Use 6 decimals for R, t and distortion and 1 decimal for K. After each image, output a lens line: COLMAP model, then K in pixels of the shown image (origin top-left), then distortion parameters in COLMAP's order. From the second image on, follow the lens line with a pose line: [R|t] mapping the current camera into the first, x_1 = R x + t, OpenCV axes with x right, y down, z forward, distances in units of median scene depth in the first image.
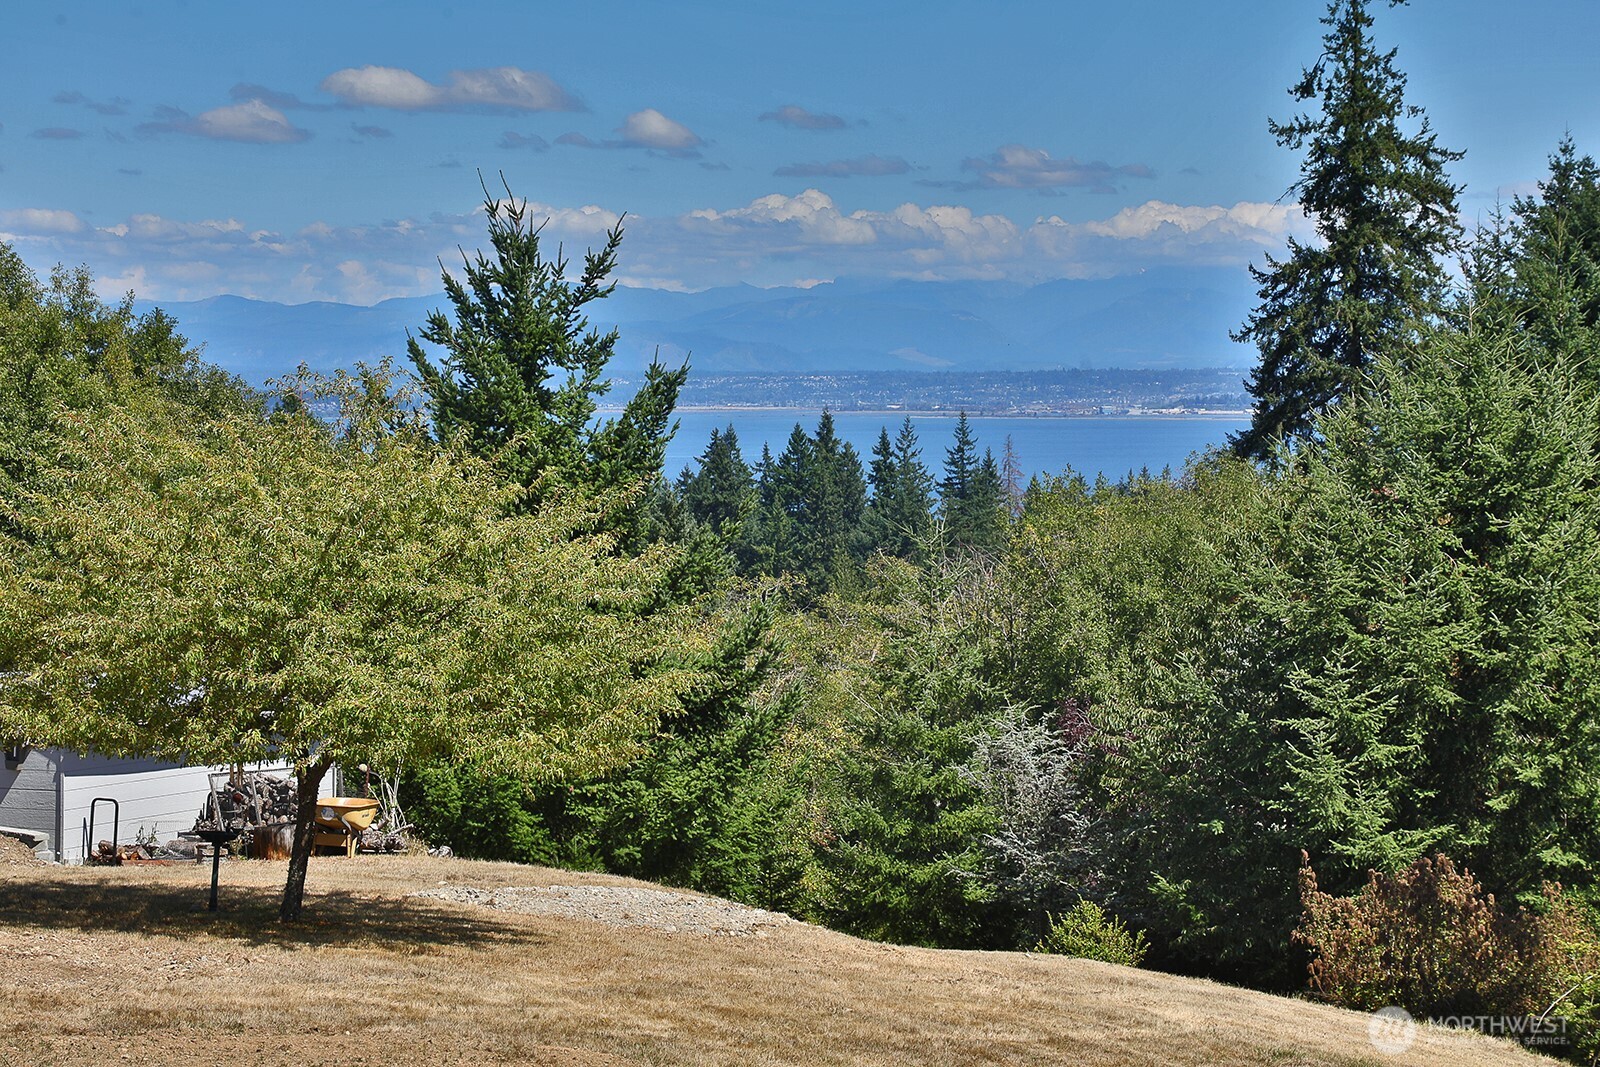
lens RADIAL K [[4012.8, 0, 798.9], [0, 4012.8, 537.6], [0, 0, 1]] dist [0.447618, 0.000000]
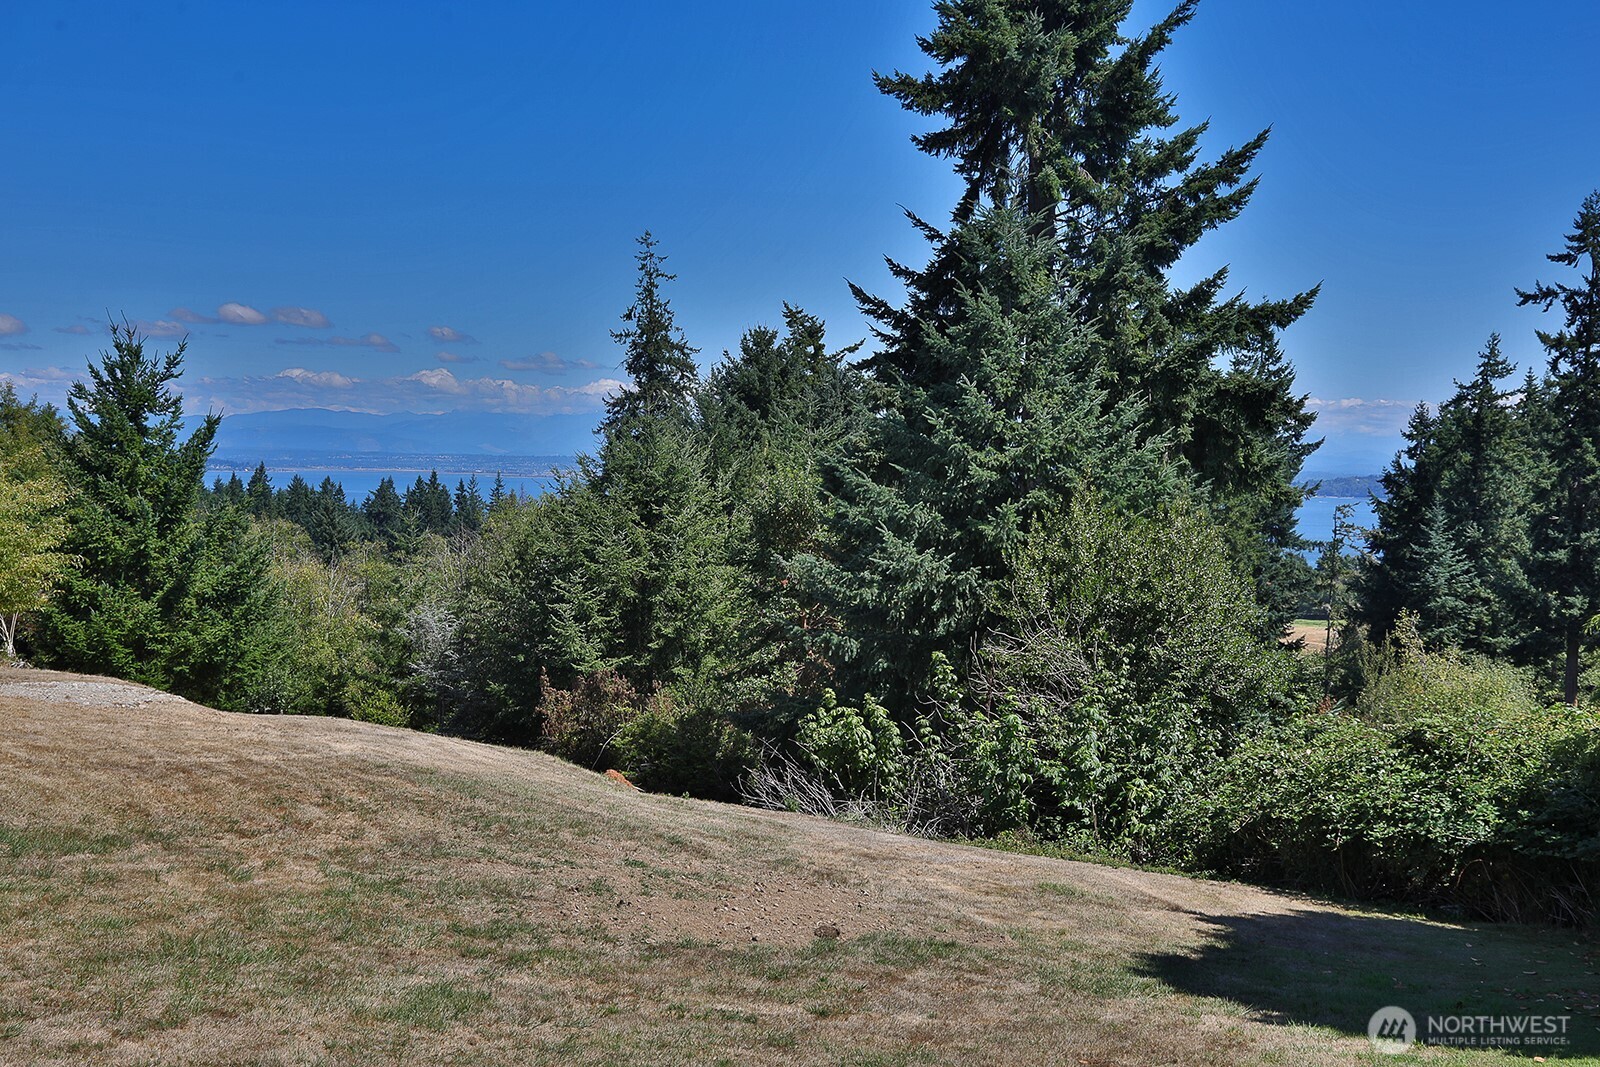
lens RADIAL K [[1848.9, 0, 798.2], [0, 1848.9, 528.1], [0, 0, 1]] dist [0.030357, 0.000000]
pose [[0.981135, 0.016036, 0.192656, 0.061851], [-0.015335, 0.999869, -0.005125, 0.009767], [-0.192713, 0.002073, 0.981253, 0.068520]]
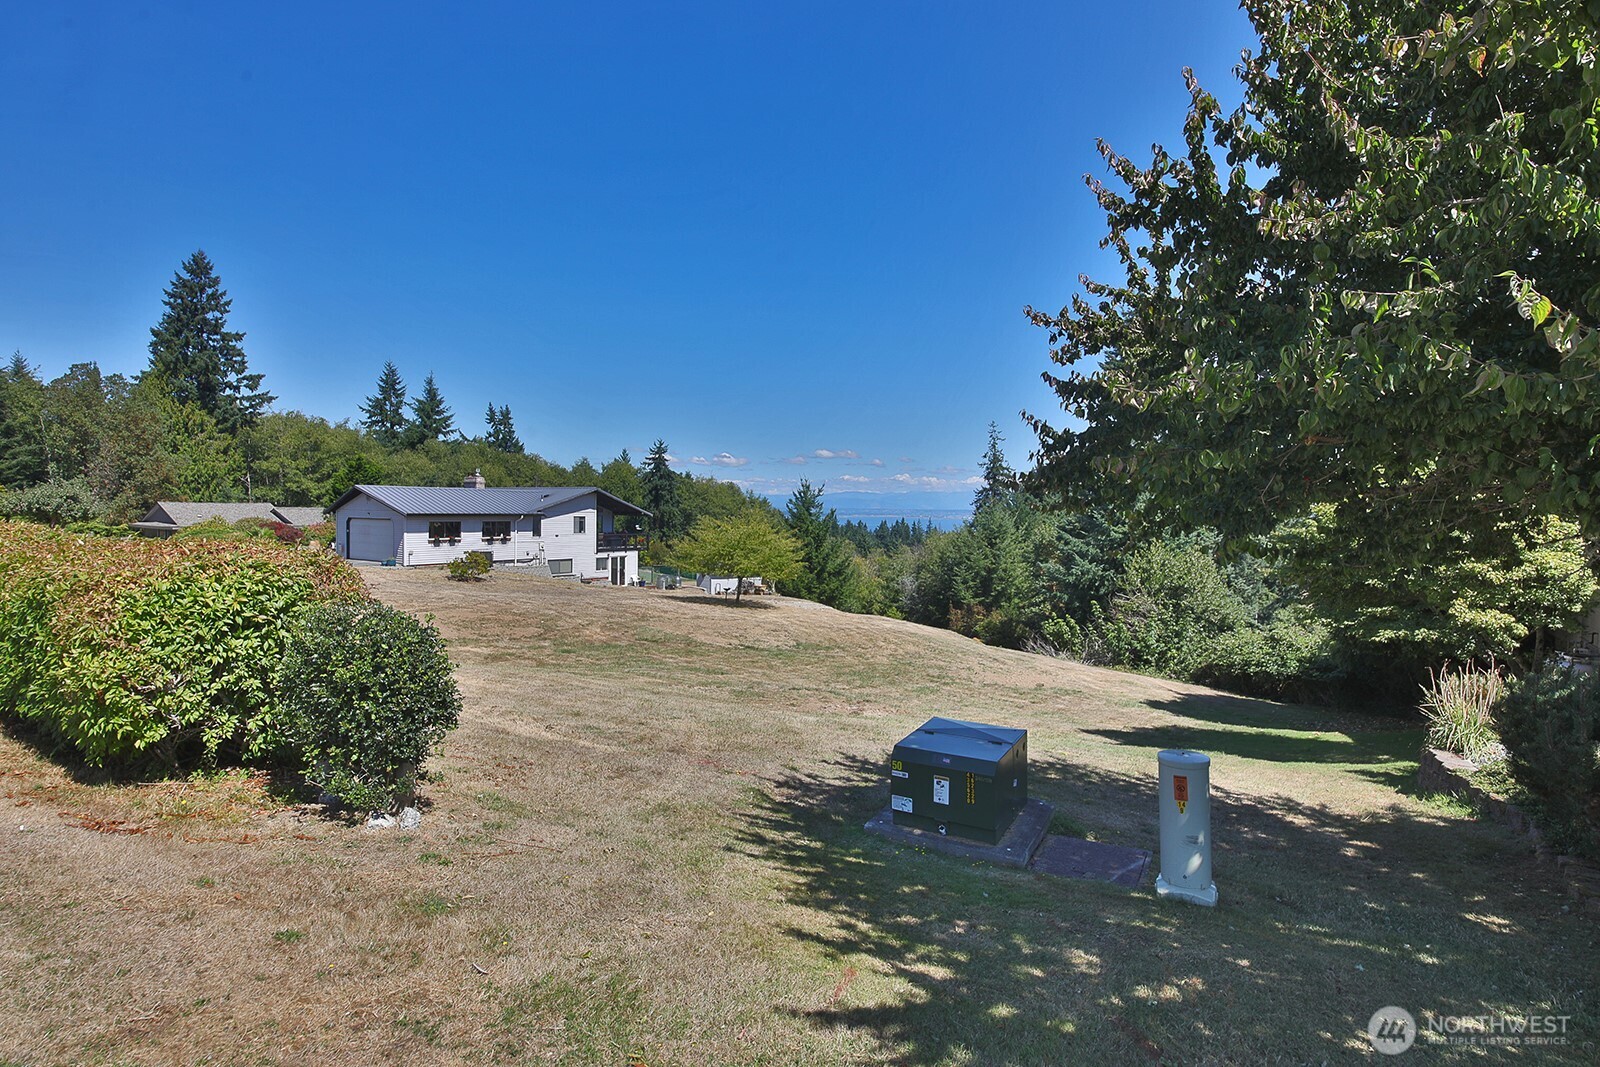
lens RADIAL K [[783.3, 0, 790.7], [0, 783.3, 533.7], [0, 0, 1]] dist [0.032681, 0.000139]
pose [[0.989848, 0.019575, -0.140773, 0.052464], [-0.020823, 0.999756, -0.007401, 0.000154], [0.140594, 0.010257, 0.990014, -0.051866]]
